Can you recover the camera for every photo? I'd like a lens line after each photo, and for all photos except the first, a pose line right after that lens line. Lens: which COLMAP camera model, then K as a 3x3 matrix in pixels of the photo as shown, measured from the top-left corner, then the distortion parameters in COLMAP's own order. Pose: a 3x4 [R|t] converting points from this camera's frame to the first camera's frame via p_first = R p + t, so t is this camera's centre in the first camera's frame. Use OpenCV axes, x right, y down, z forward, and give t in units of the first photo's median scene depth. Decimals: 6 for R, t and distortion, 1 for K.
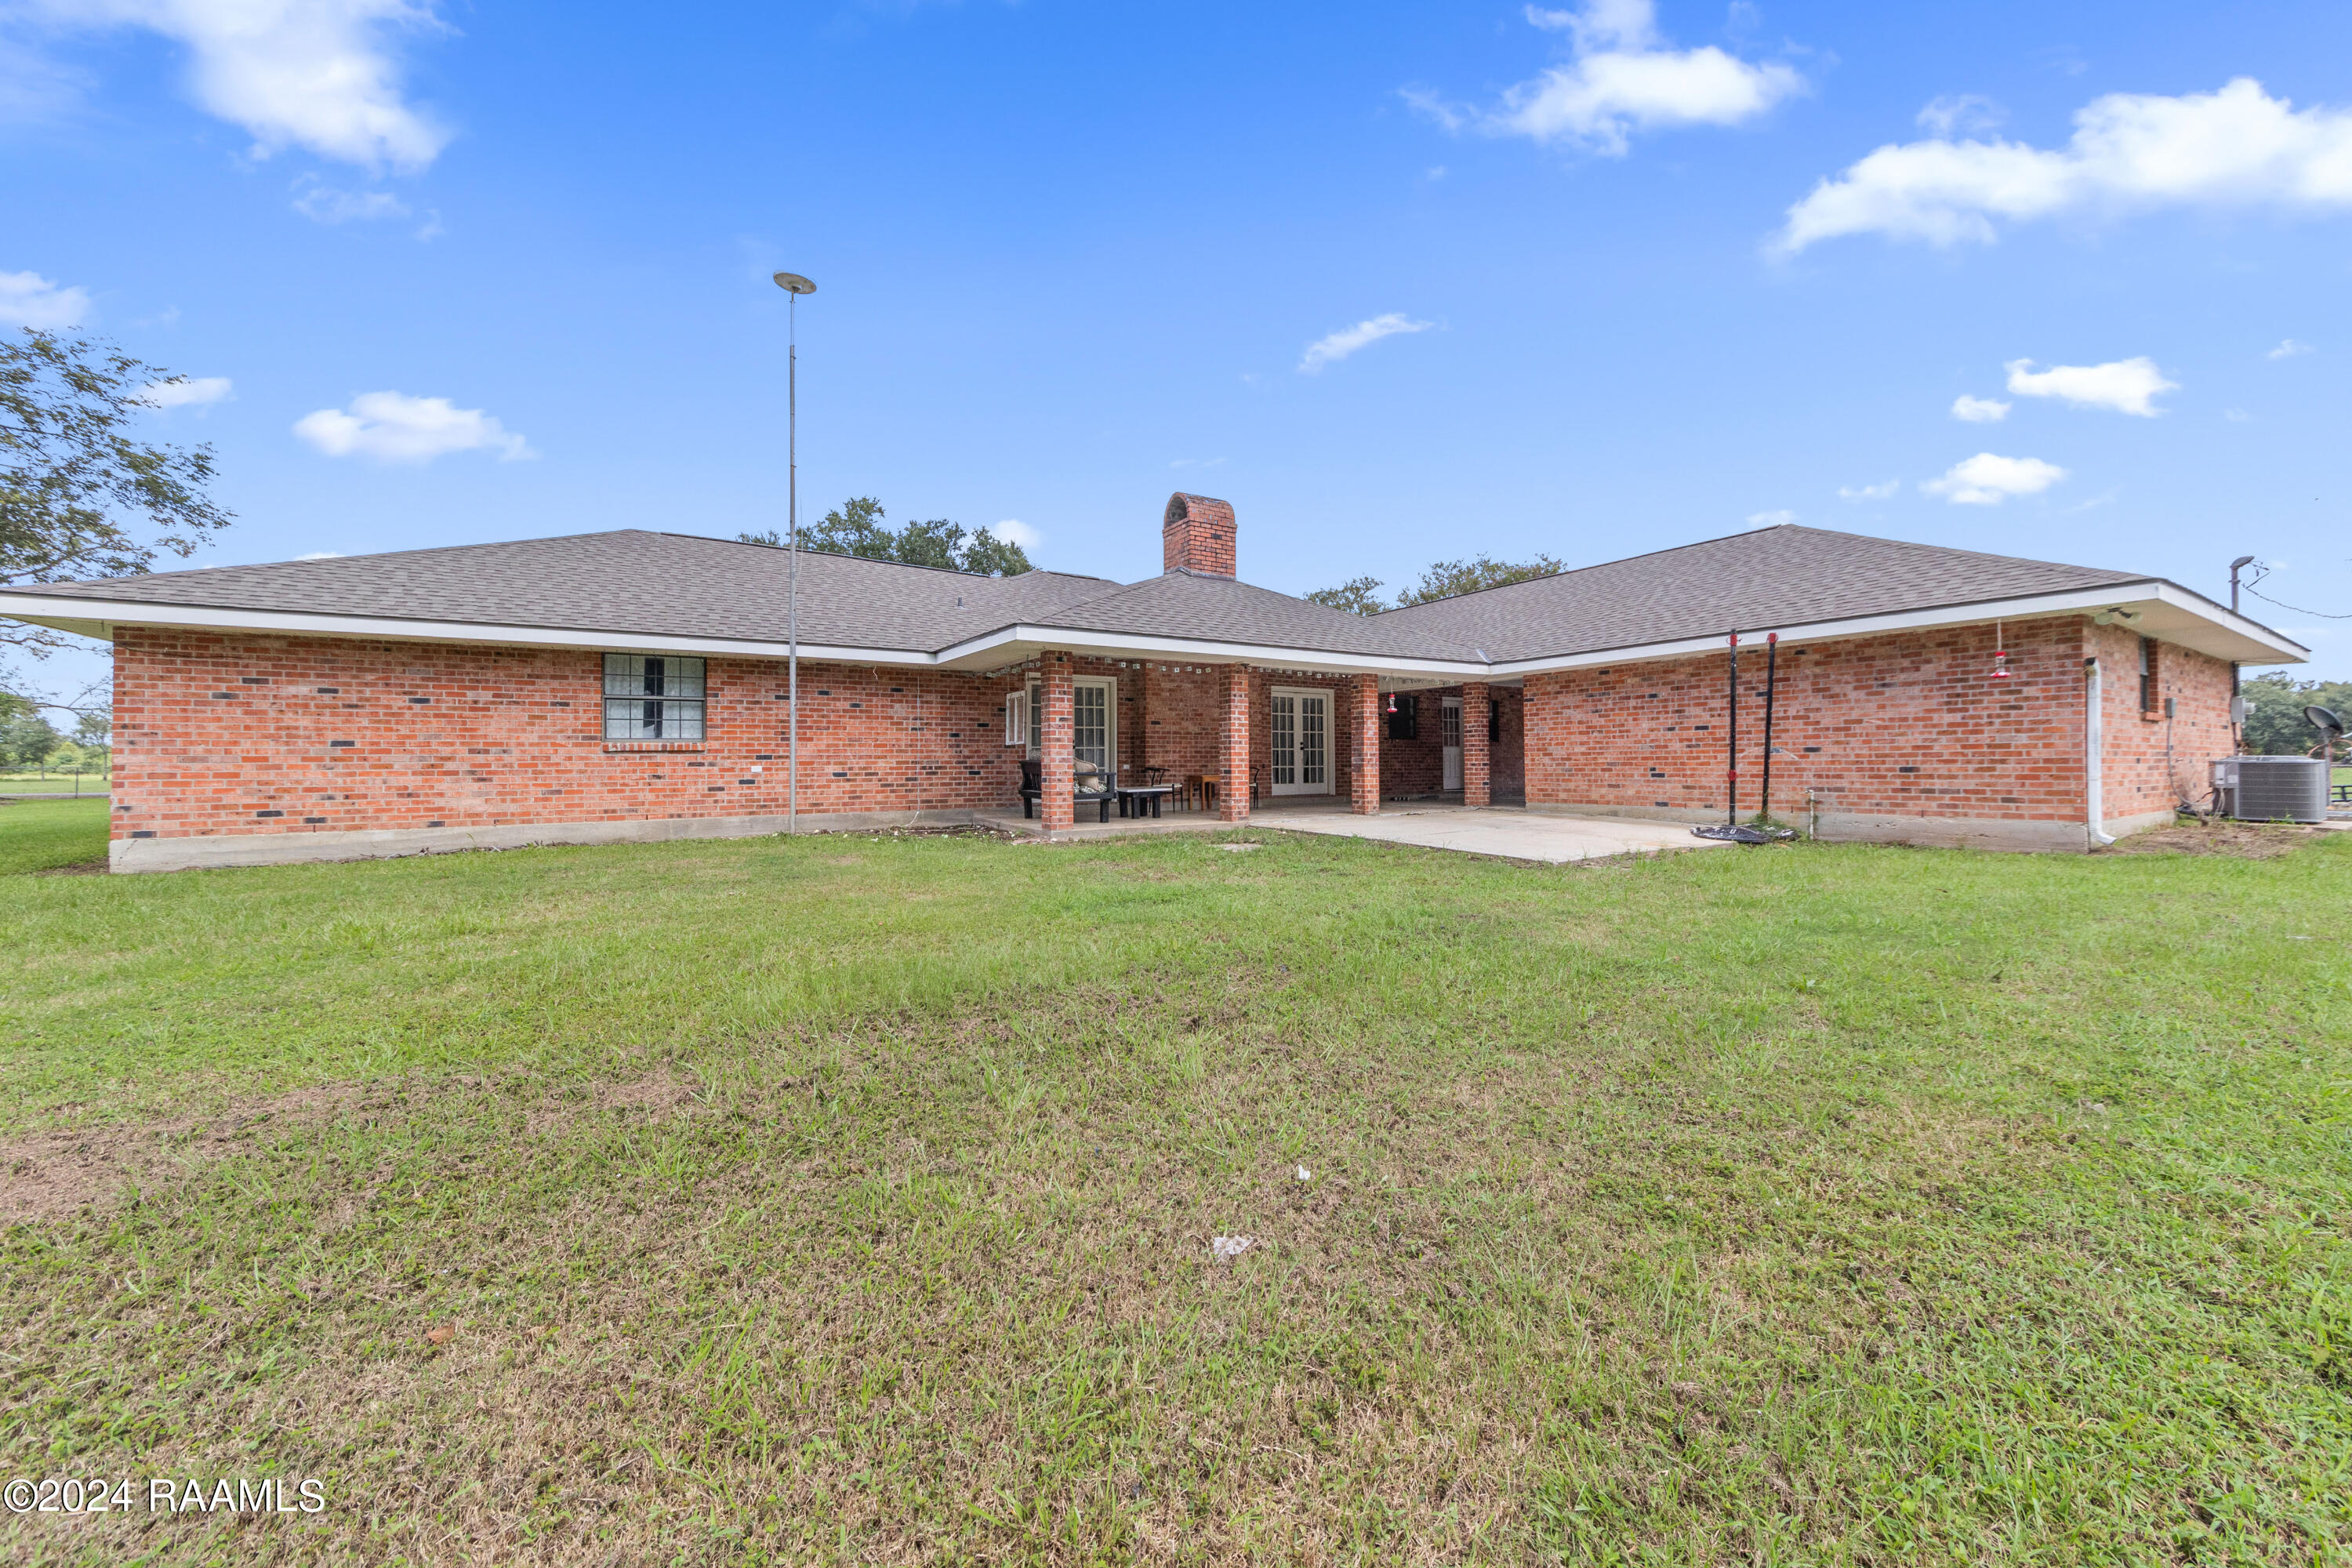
lens RADIAL K [[840.4, 0, 1175.3], [0, 840.4, 769.0], [0, 0, 1]] dist [0.003303, 0.000463]
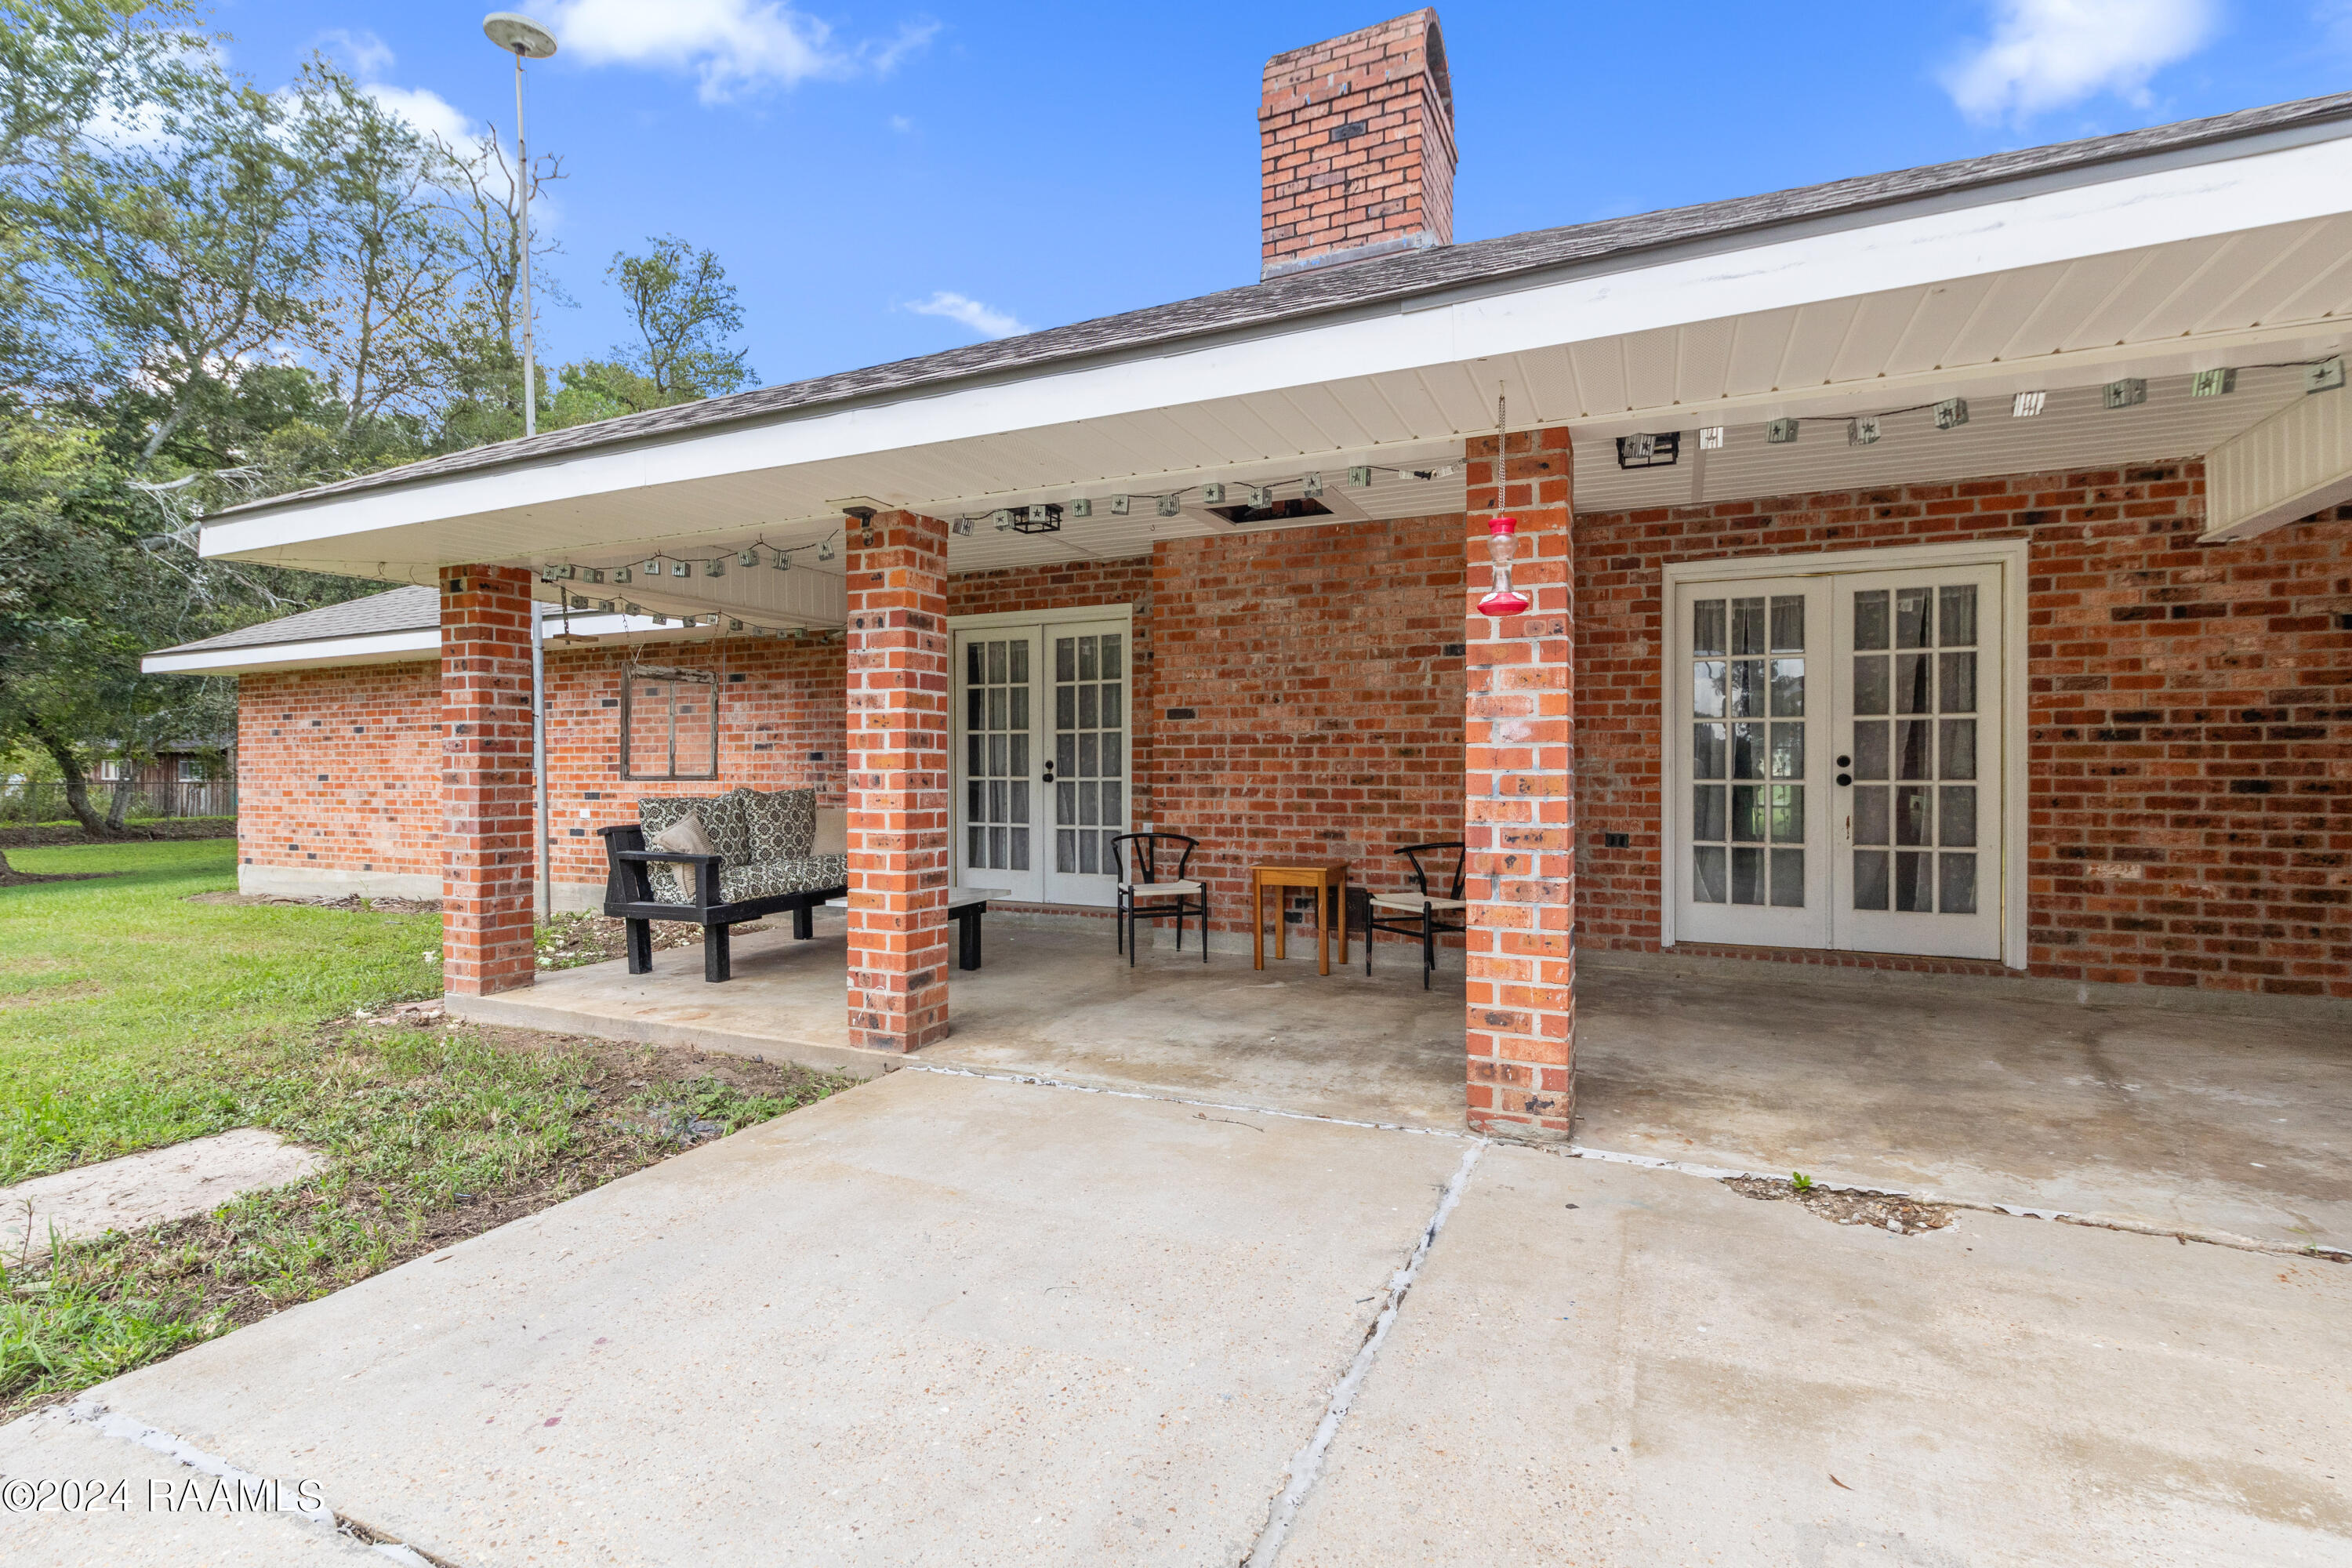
lens RADIAL K [[1088.8, 0, 1171.4], [0, 1088.8, 780.5], [0, 0, 1]] dist [0.001623, 0.000019]
pose [[0.544816, 0.012525, -0.838462, 0.374020], [-0.007912, 0.999921, 0.009796, -0.029910], [0.838519, 0.001297, 0.544871, 0.725619]]
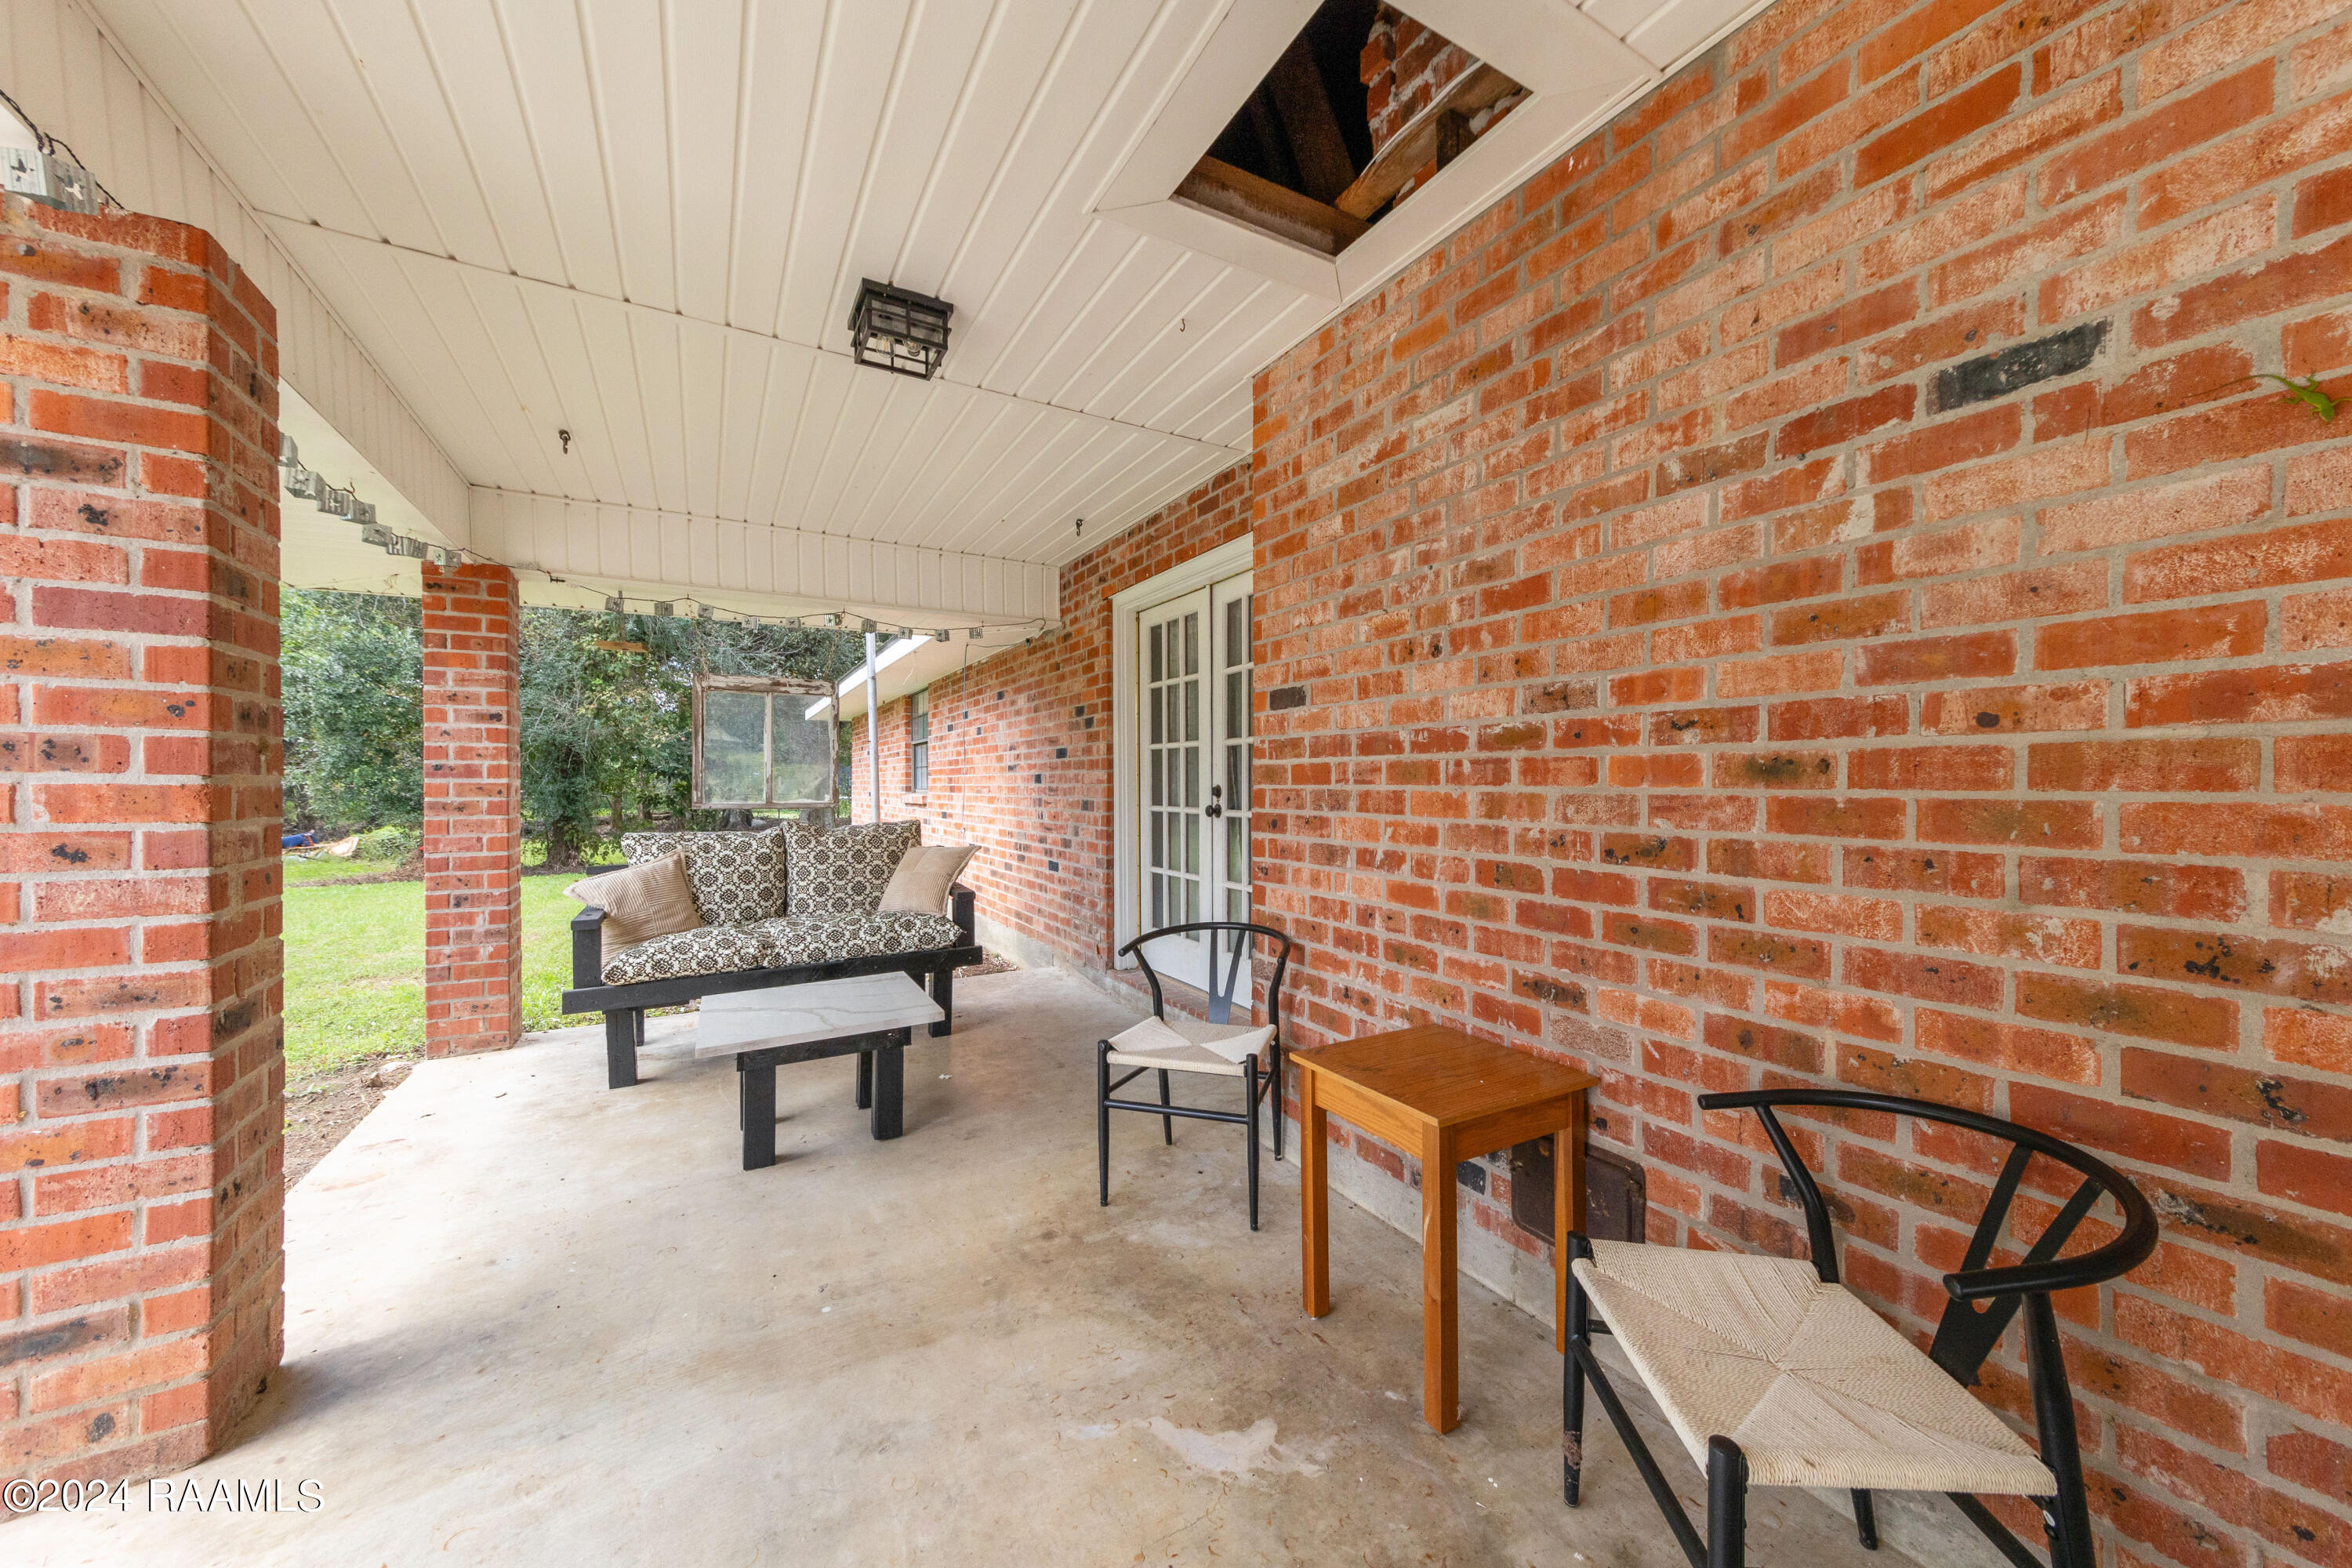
lens RADIAL K [[840.4, 0, 1186.0], [0, 840.4, 792.3], [0, 0, 1]] dist [0.003303, 0.000463]
pose [[-0.035467, 0.014034, -0.999272, 0.166485], [-0.009041, 0.999856, 0.014363, -0.035716], [0.999330, 0.009544, -0.035335, 0.972497]]
